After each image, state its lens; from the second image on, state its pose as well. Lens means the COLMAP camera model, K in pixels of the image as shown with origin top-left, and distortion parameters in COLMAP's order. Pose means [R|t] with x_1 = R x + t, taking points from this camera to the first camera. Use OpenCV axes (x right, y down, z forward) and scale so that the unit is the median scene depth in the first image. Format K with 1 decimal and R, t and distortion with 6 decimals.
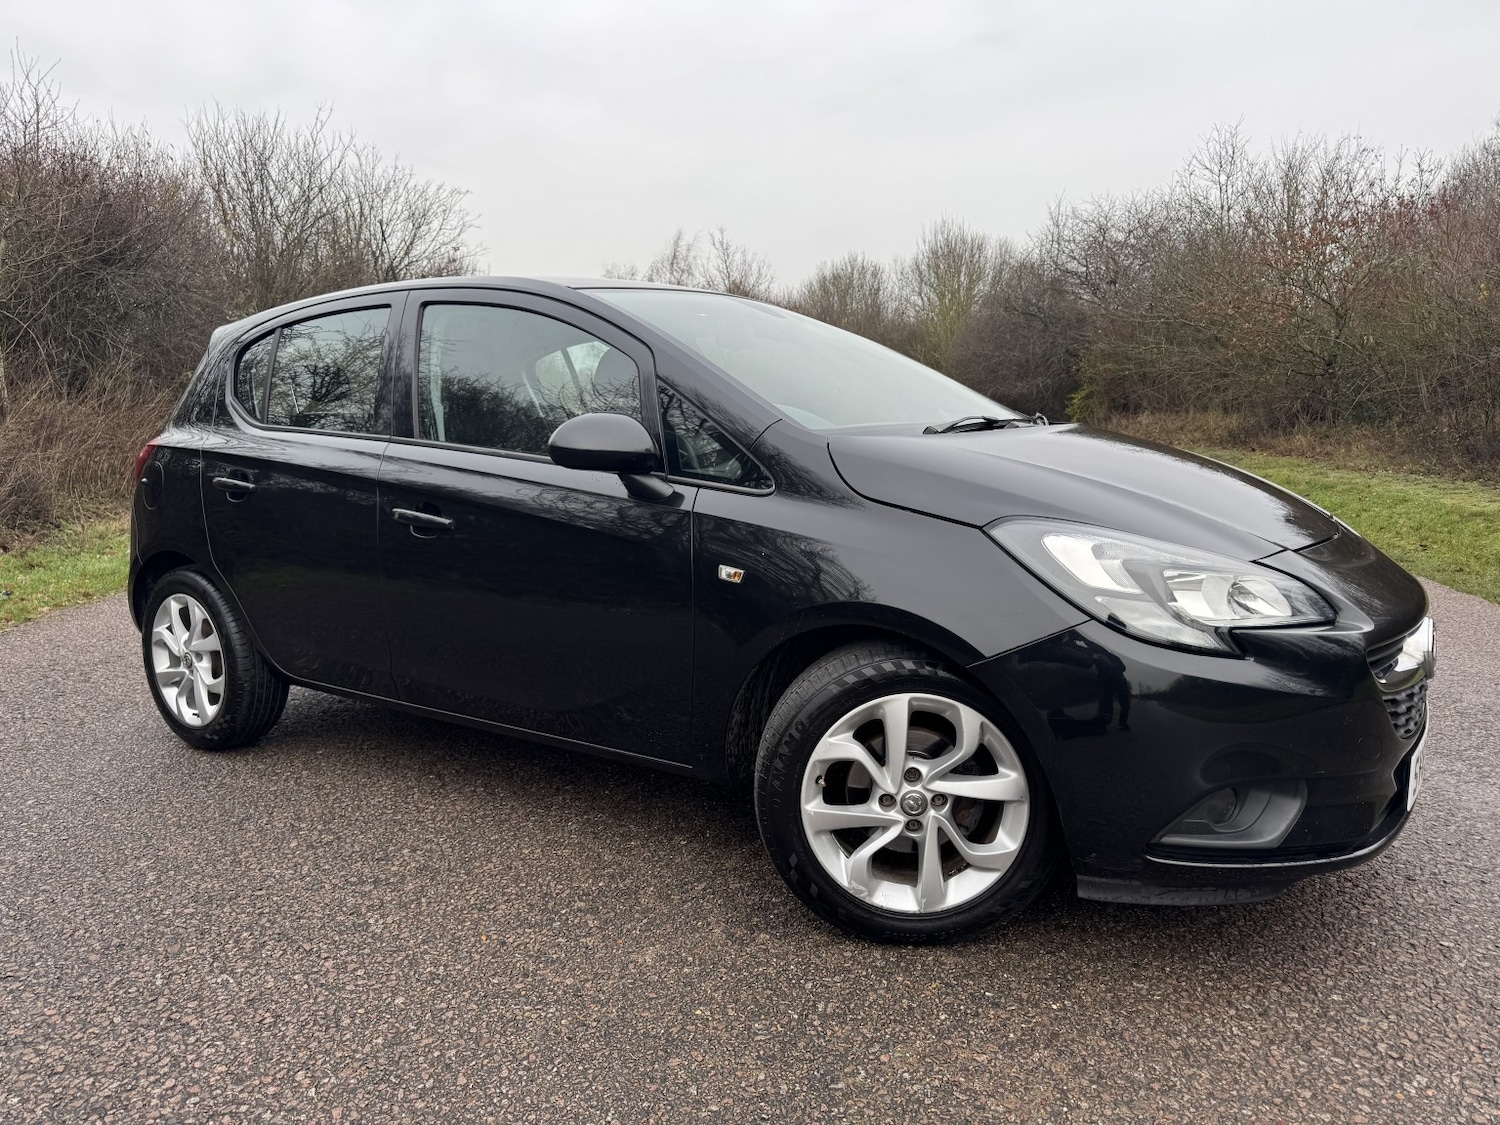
lens RADIAL K [[1071.4, 0, 713.9], [0, 1071.4, 539.7], [0, 0, 1]] dist [0.017177, -0.019087]
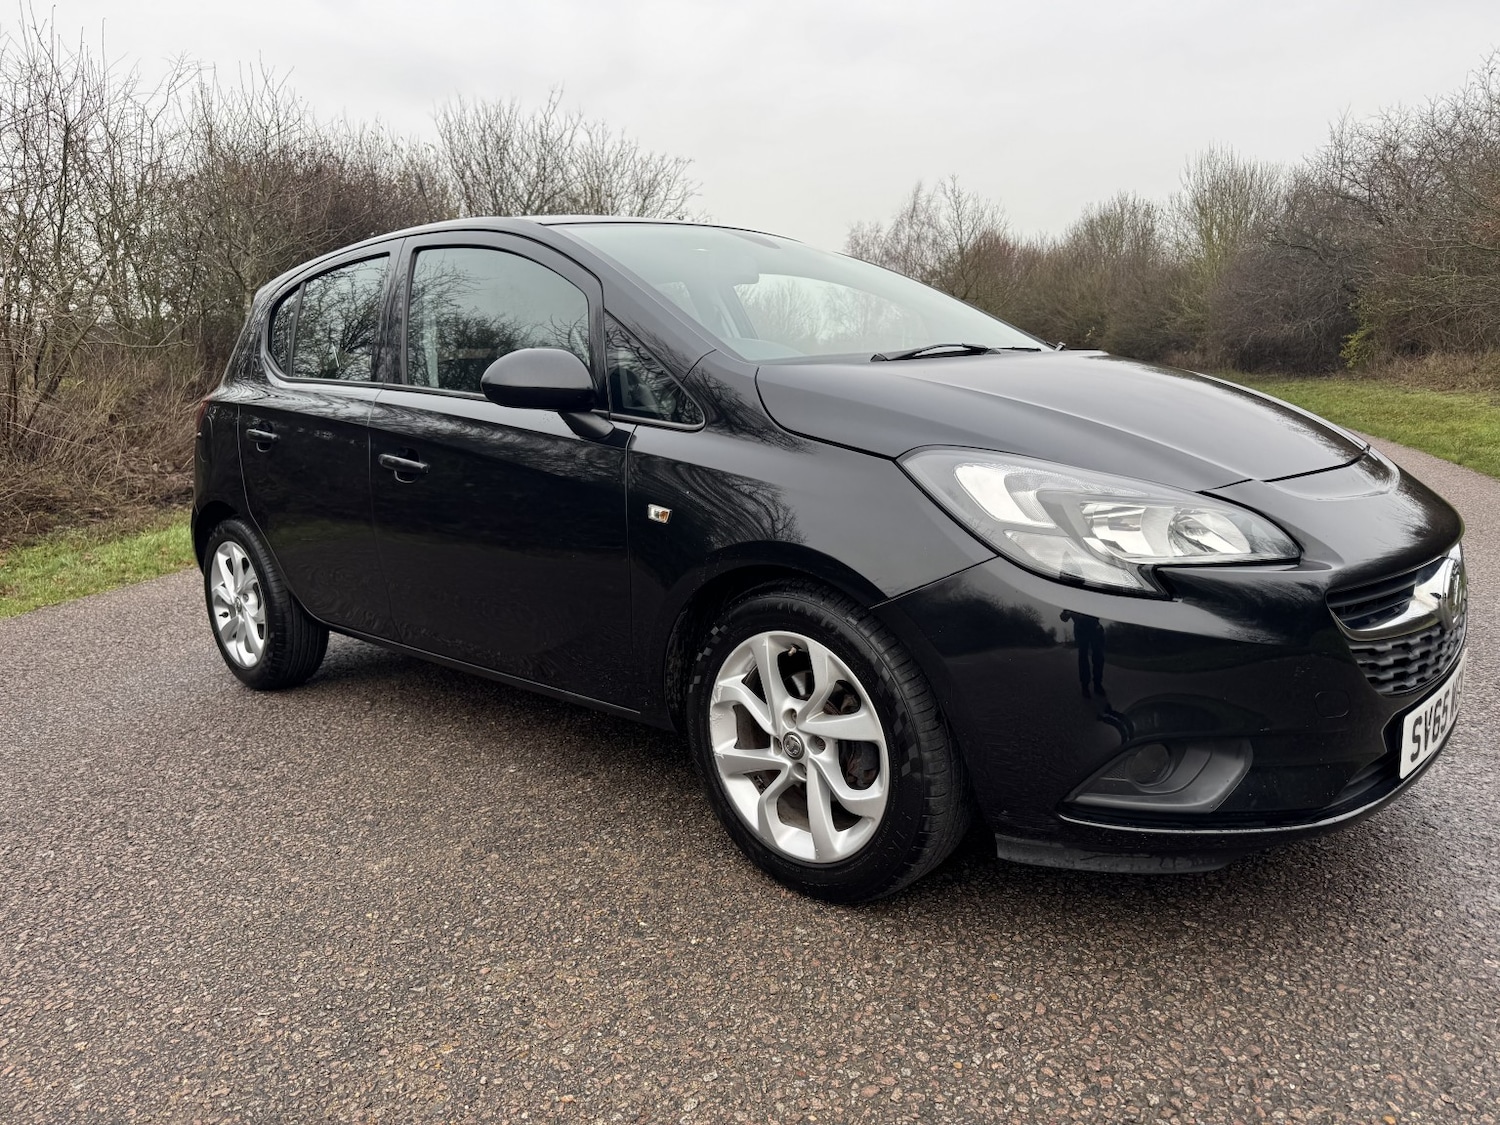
lens RADIAL K [[1071.4, 0, 739.0], [0, 1071.4, 531.8], [0, 0, 1]] dist [0.017177, -0.019087]
pose [[0.976640, -0.001899, -0.214874, 0.317249], [0.008036, 0.999584, 0.027691, 0.025531], [0.214732, -0.028771, 0.976249, 0.057238]]
